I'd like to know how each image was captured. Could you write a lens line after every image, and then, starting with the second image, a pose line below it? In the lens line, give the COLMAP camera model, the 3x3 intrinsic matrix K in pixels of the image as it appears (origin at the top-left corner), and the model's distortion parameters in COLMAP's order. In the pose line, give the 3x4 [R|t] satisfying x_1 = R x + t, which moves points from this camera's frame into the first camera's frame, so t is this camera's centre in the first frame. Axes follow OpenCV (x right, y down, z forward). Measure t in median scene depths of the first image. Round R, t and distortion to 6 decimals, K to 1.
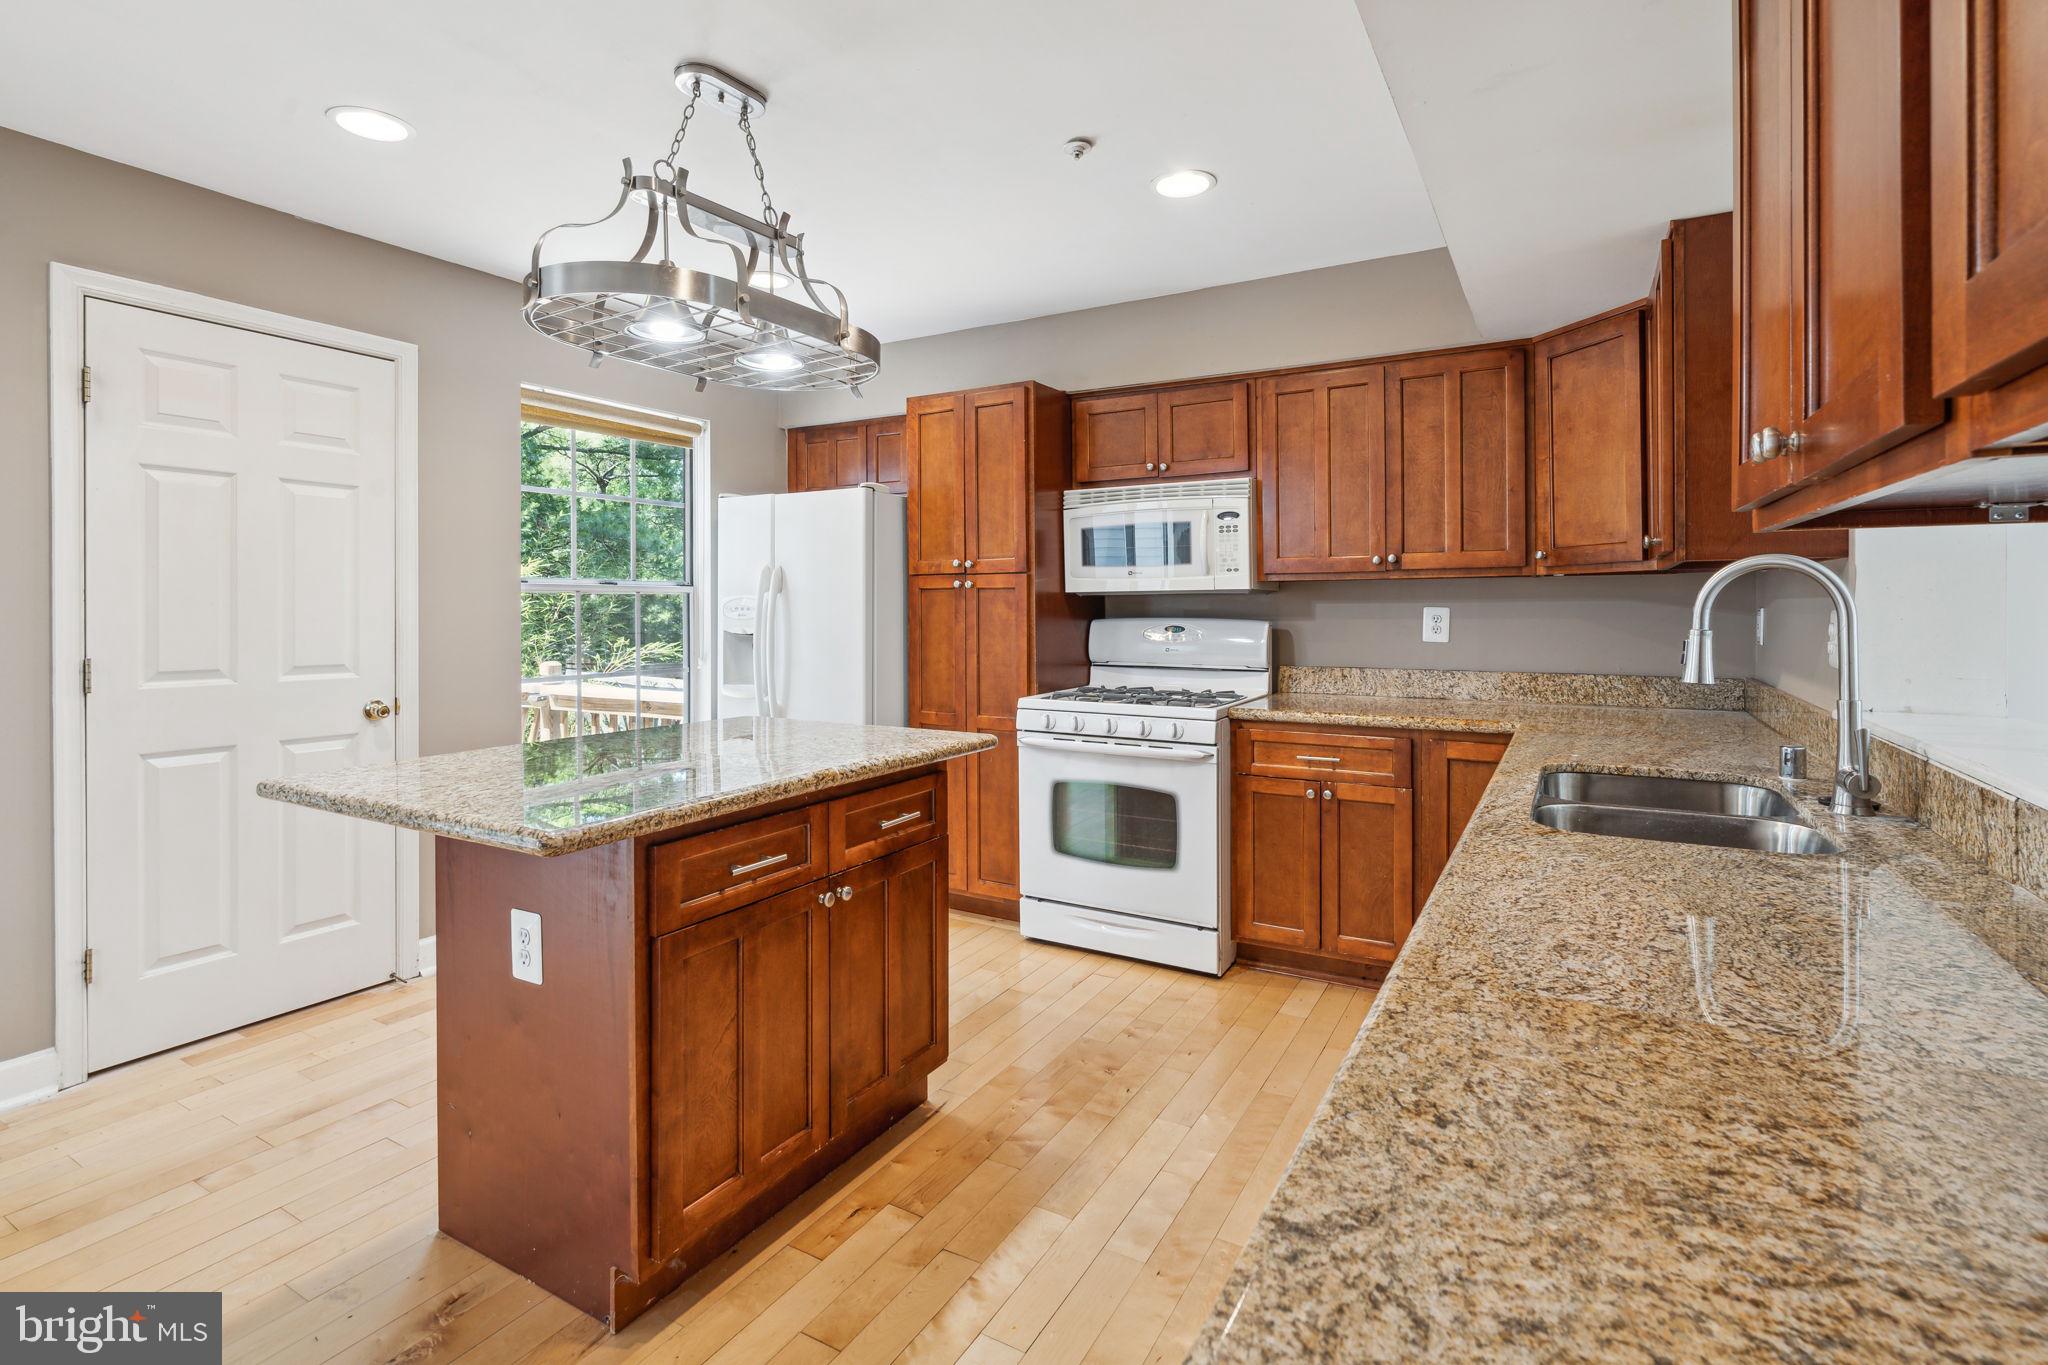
lens RADIAL K [[948.8, 0, 1026.3], [0, 948.8, 608.3], [0, 0, 1]] dist [-0.003453, 0.000022]
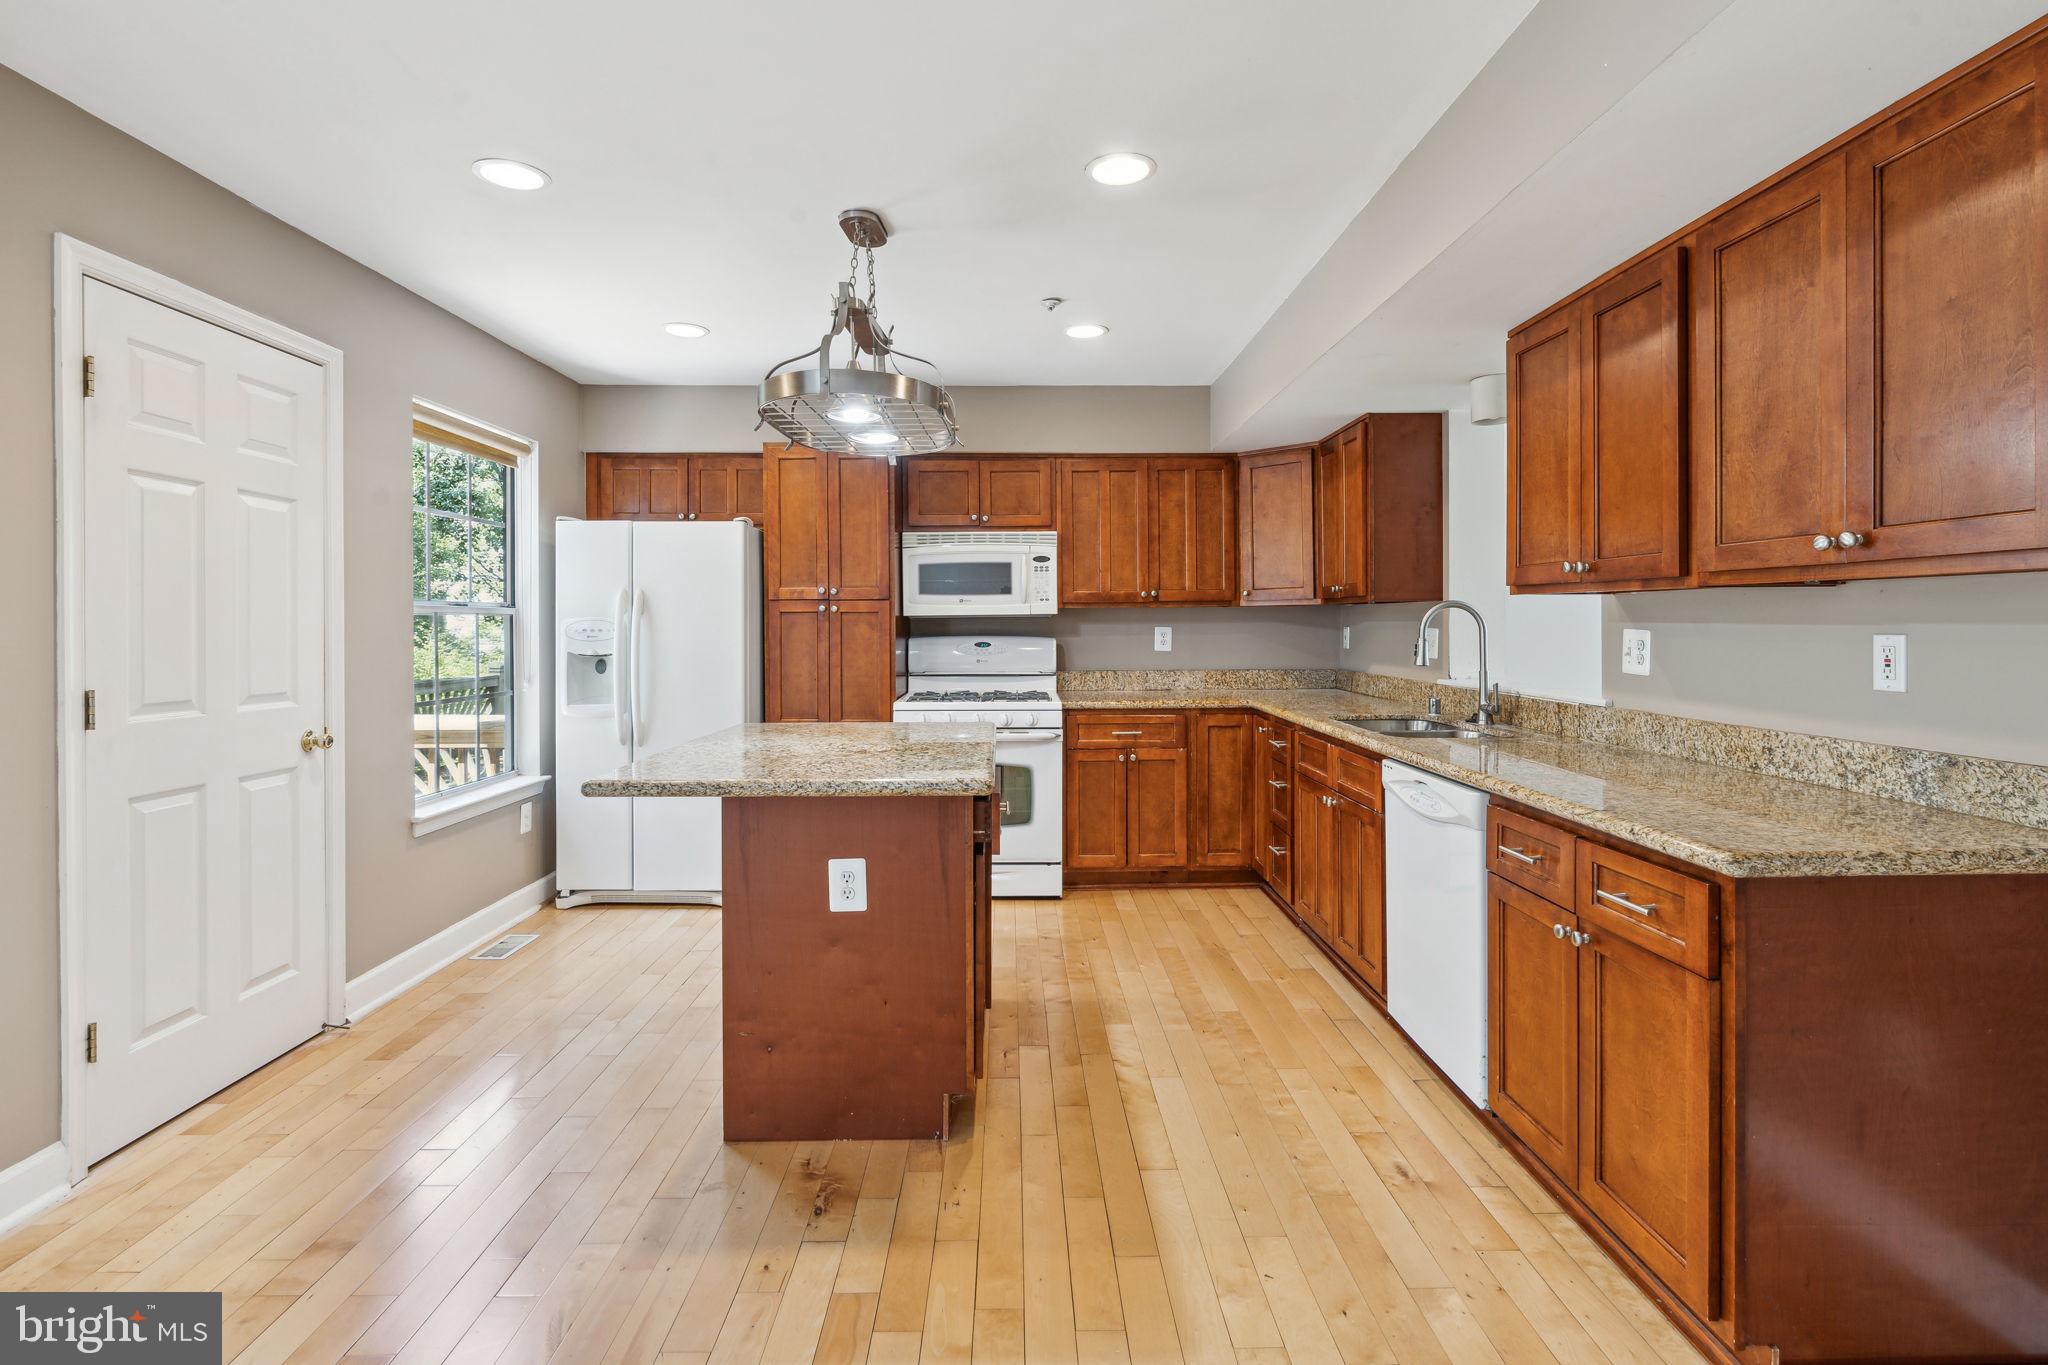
lens RADIAL K [[933.0, 0, 1021.7], [0, 933.0, 626.2], [0, 0, 1]] dist [-0.002619, 0.000029]
pose [[0.863872, -0.002491, 0.503706, -0.519445], [0.003970, 0.999990, -0.001864, -0.000714], [-0.503696, 0.003610, 0.863873, -0.133740]]
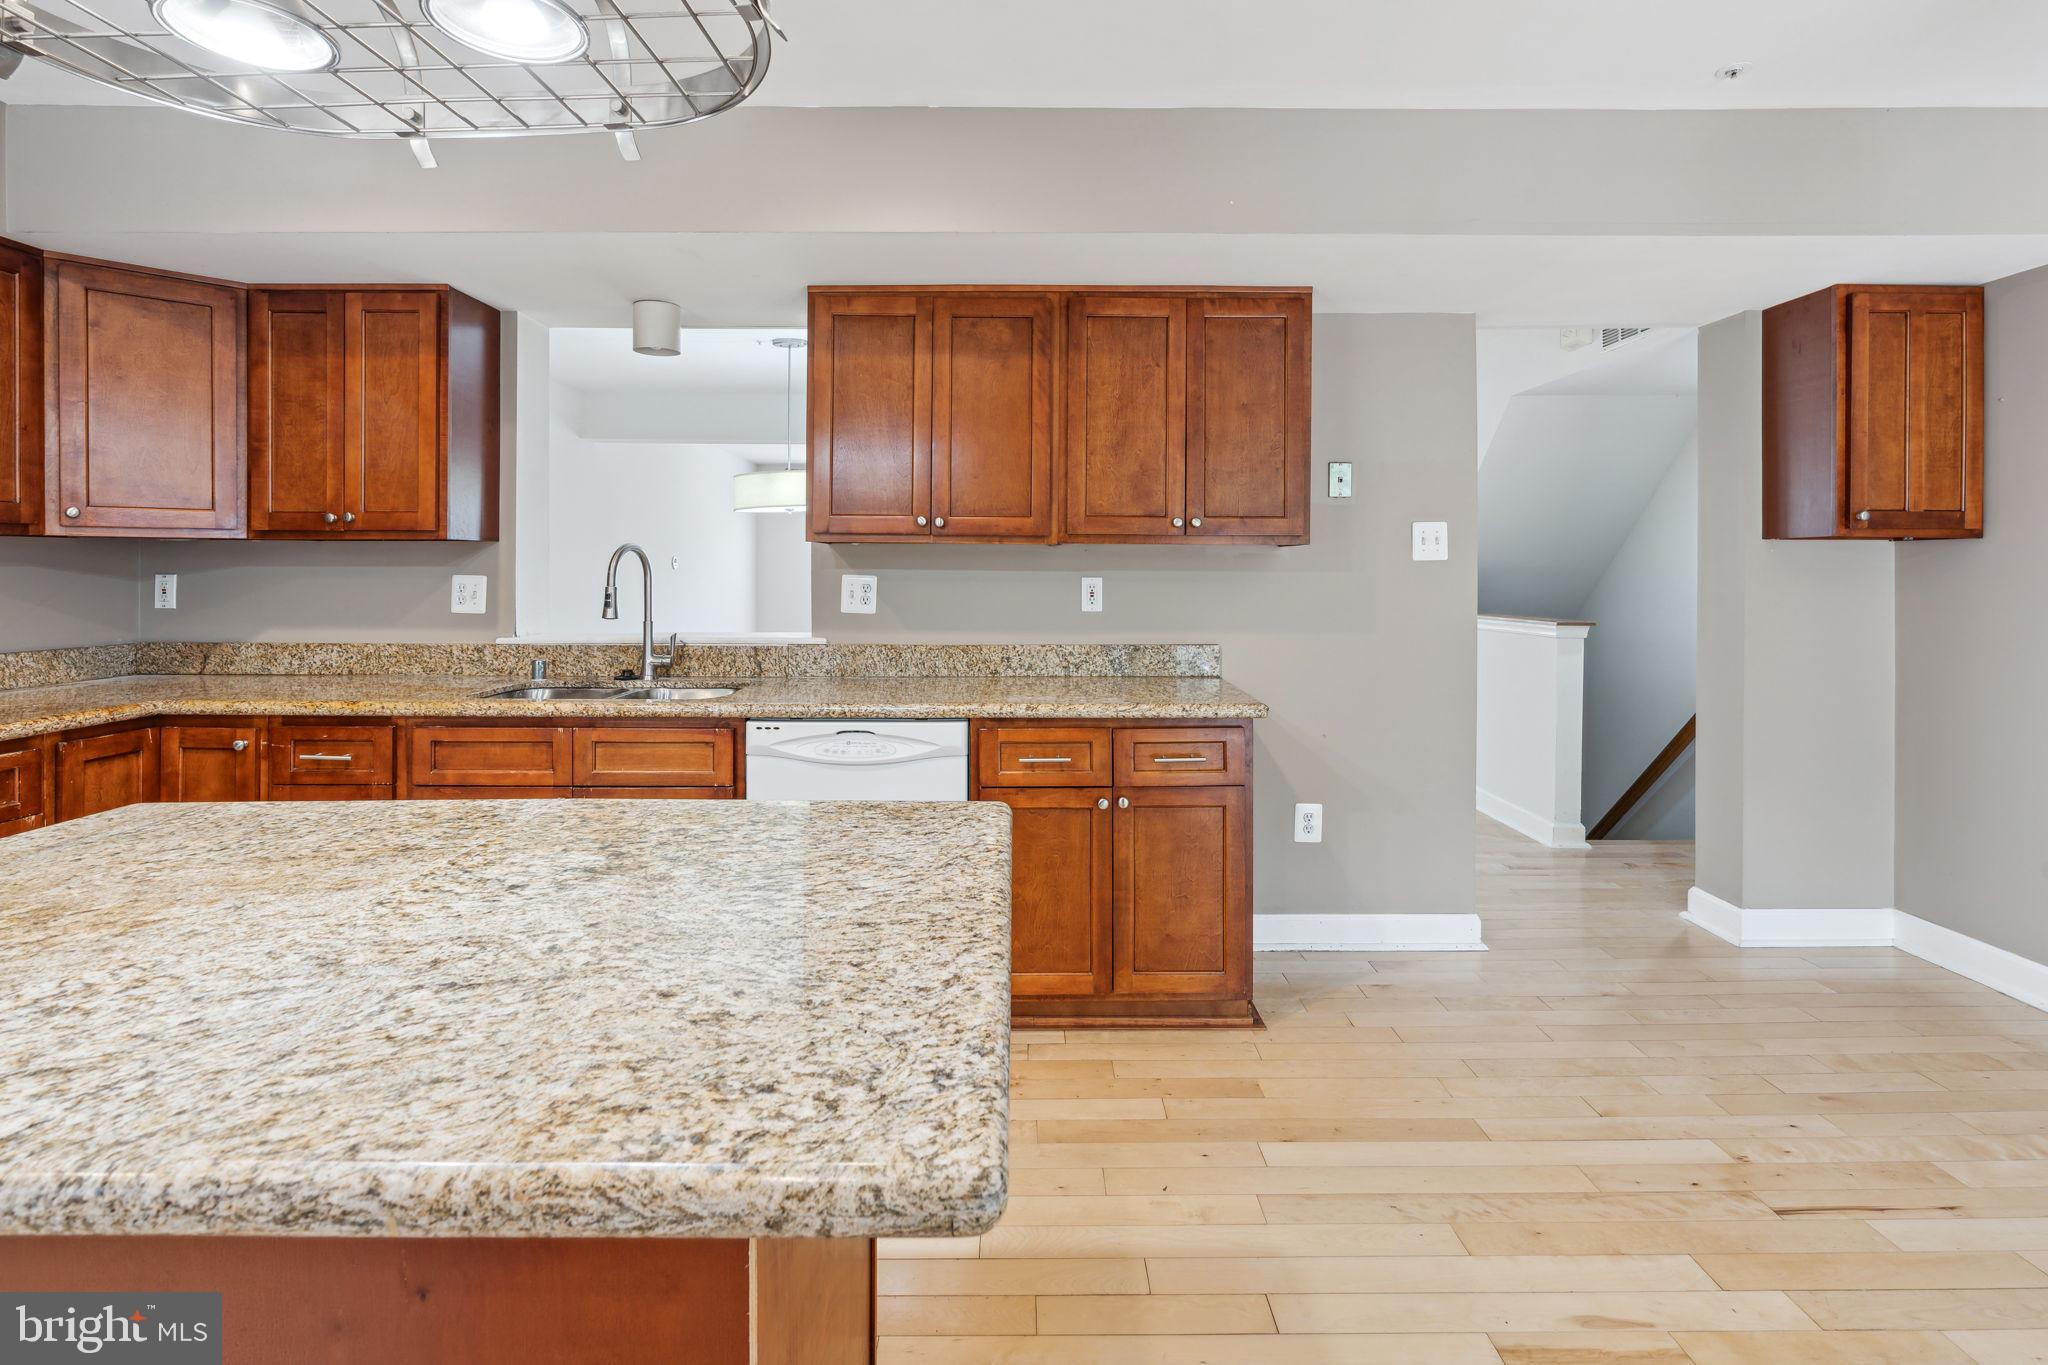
lens RADIAL K [[1007.7, 0, 1026.7], [0, 1007.7, 567.9], [0, 0, 1]] dist [-0.005446, -0.000060]
pose [[-0.488803, 0.001291, 0.872393, -0.628902], [0.002192, 0.999998, -0.000251, -0.003846], [-0.872391, 0.001789, -0.488805, 0.652167]]
